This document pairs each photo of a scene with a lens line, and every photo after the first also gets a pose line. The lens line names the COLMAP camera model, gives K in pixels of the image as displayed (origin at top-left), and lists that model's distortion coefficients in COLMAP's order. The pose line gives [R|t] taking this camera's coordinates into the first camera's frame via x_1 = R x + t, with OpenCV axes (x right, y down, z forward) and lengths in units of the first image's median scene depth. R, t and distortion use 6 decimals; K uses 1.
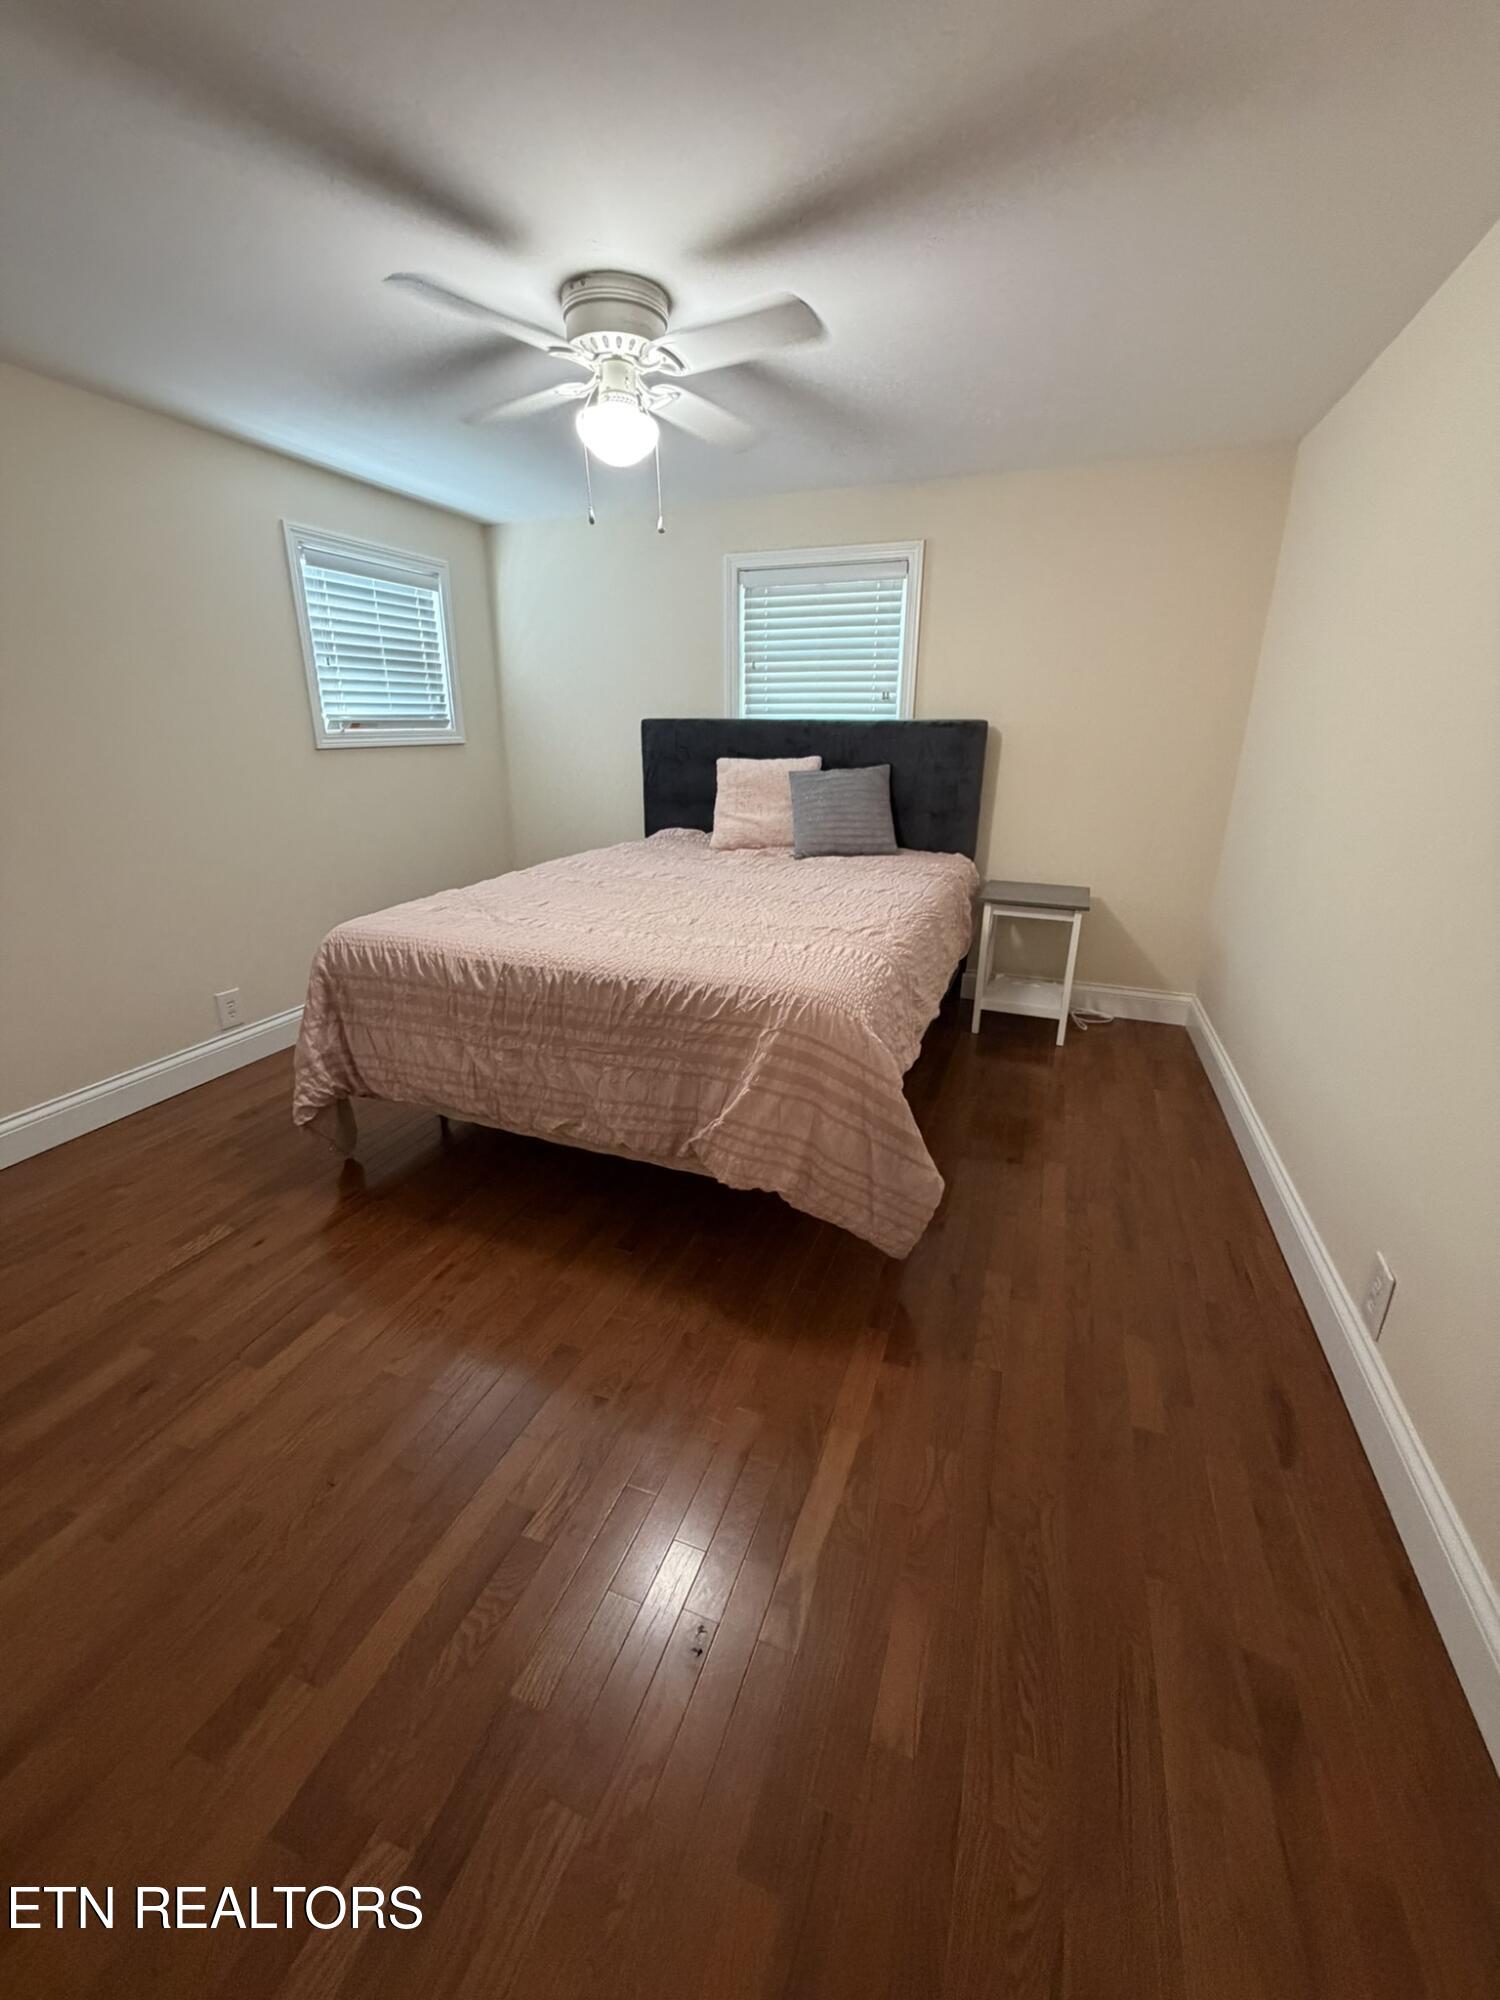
lens RADIAL K [[795.1, 0, 747.3], [0, 795.1, 989.8], [0, 0, 1]] dist [-0.001348, 0.000469]
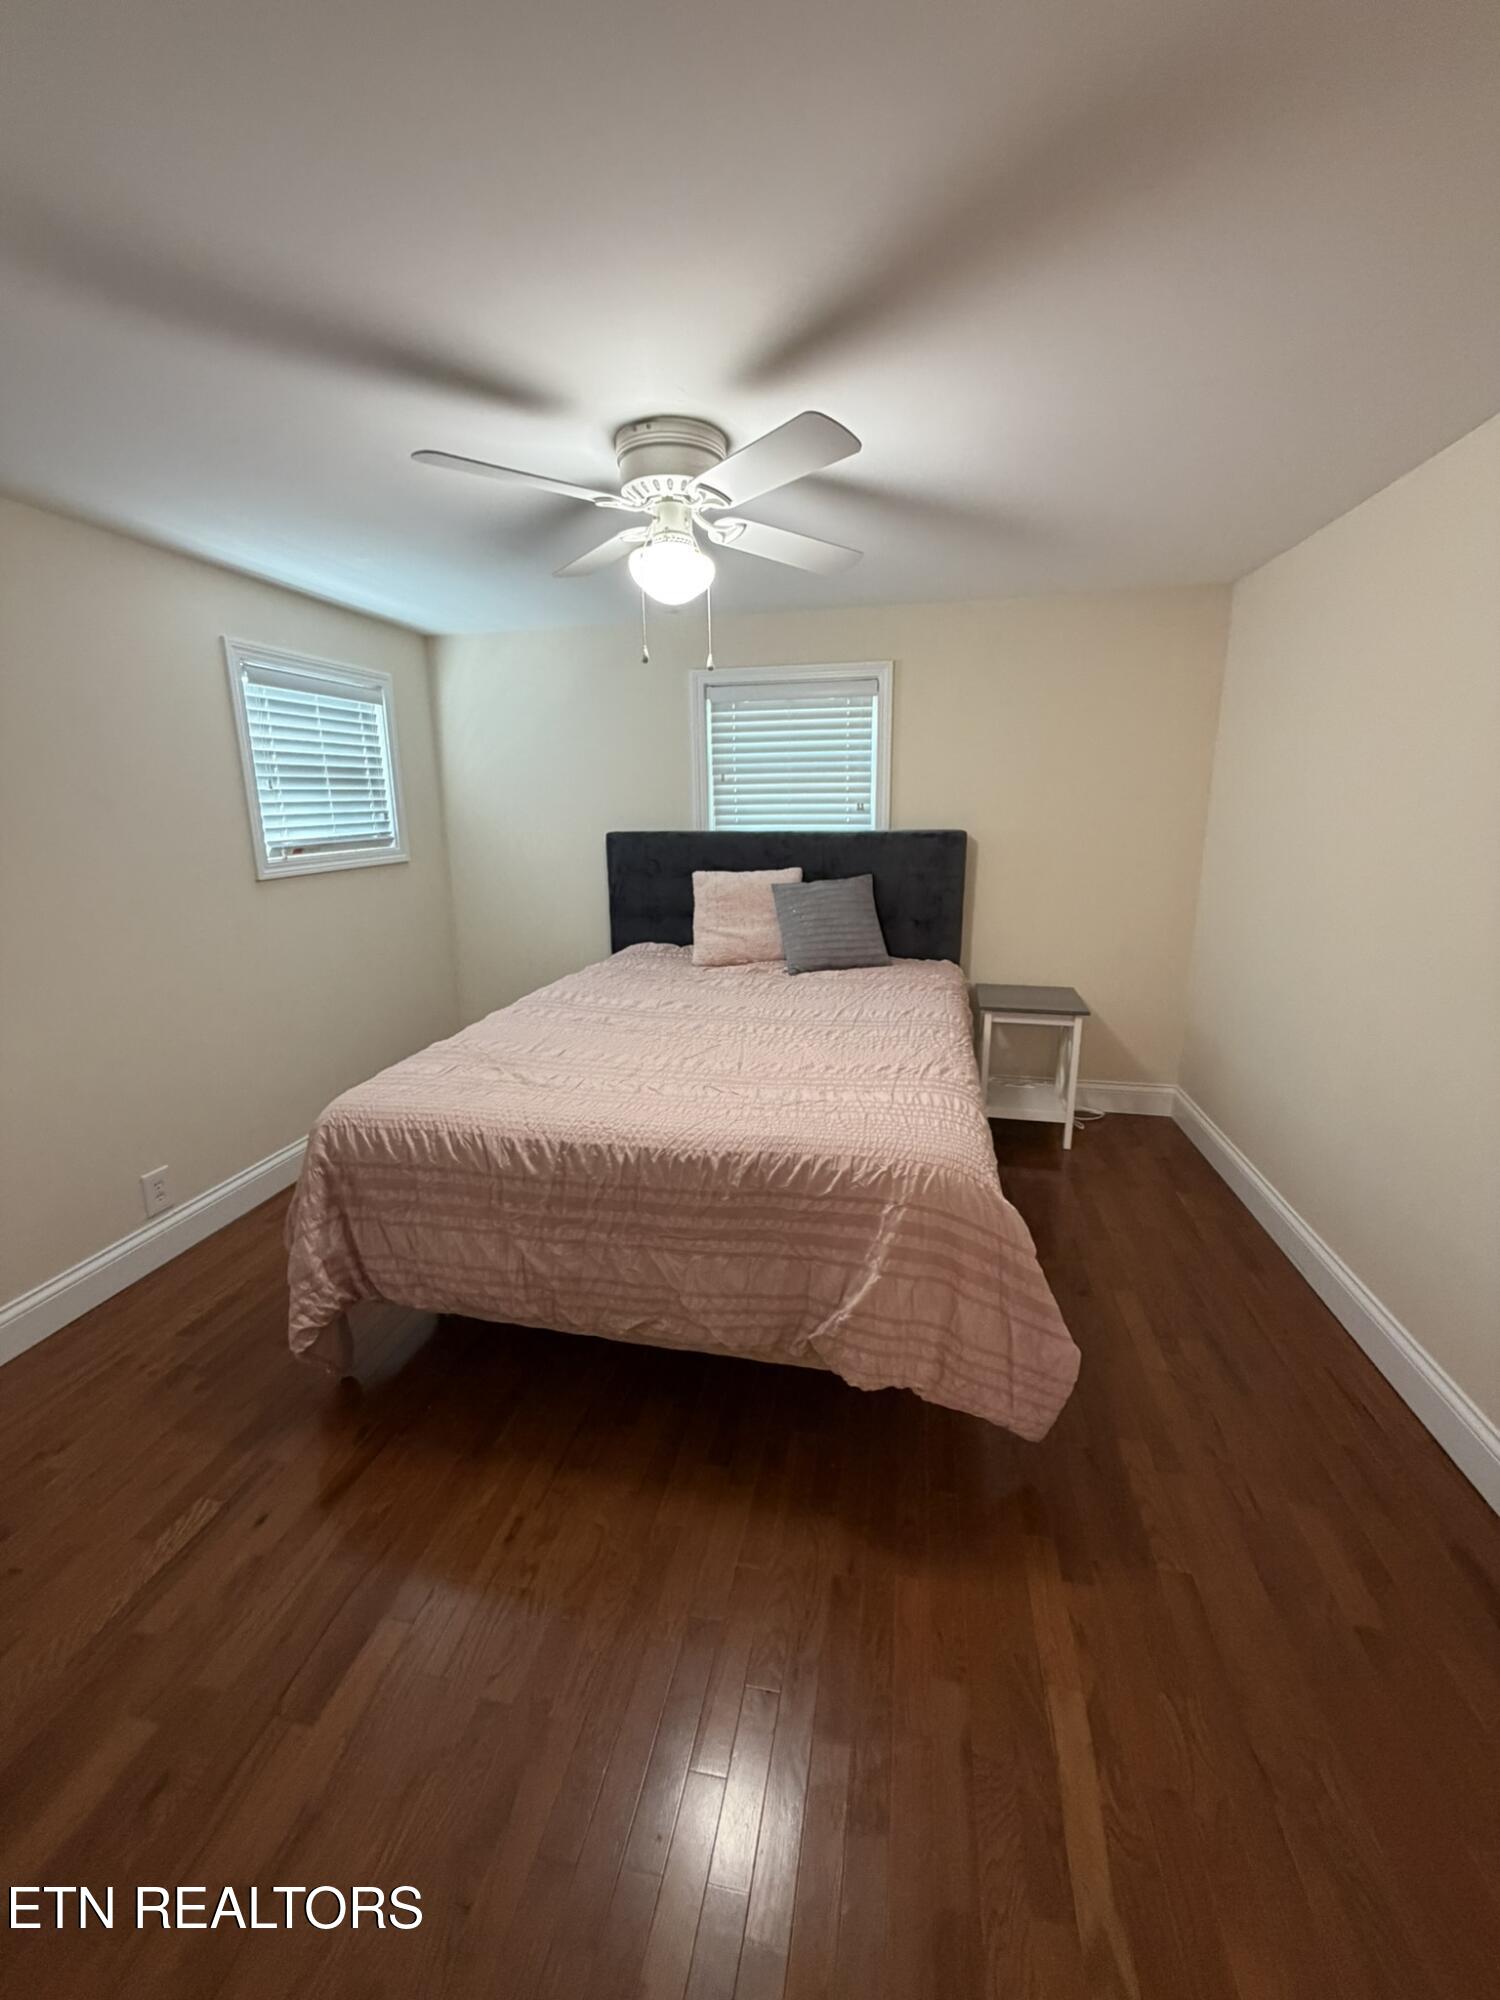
lens RADIAL K [[795.1, 0, 747.3], [0, 795.1, 989.8], [0, 0, 1]] dist [-0.001348, 0.000469]
pose [[0.987502, -0.052521, 0.148597, -0.204221], [0.066054, 0.993959, -0.087647, -0.098580], [-0.143096, 0.096367, 0.985006, 0.086798]]
